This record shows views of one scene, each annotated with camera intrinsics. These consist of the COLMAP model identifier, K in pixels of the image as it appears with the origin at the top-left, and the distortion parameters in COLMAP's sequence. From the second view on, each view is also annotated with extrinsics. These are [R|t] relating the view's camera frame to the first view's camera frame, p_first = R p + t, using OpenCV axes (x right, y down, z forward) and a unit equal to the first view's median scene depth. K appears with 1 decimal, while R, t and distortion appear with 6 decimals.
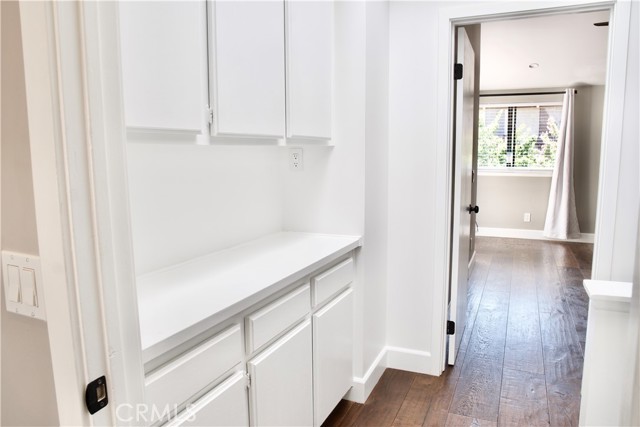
lens RADIAL K [[455.9, 0, 317.1], [0, 455.9, 196.1], [0, 0, 1]] dist [-0.045109, 0.003023]
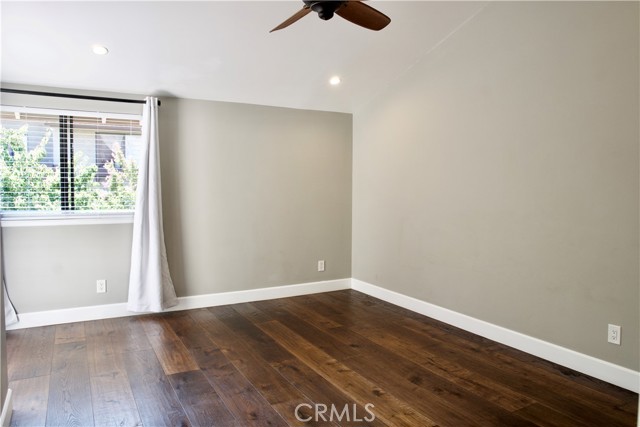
lens RADIAL K [[455.9, 0, 317.1], [0, 455.9, 196.1], [0, 0, 1]] dist [-0.045109, 0.003023]
pose [[0.605224, -0.029212, 0.795519, 0.142564], [0.083656, 0.996127, -0.027066, -0.041499], [-0.791647, 0.082931, 0.605324, 0.355226]]
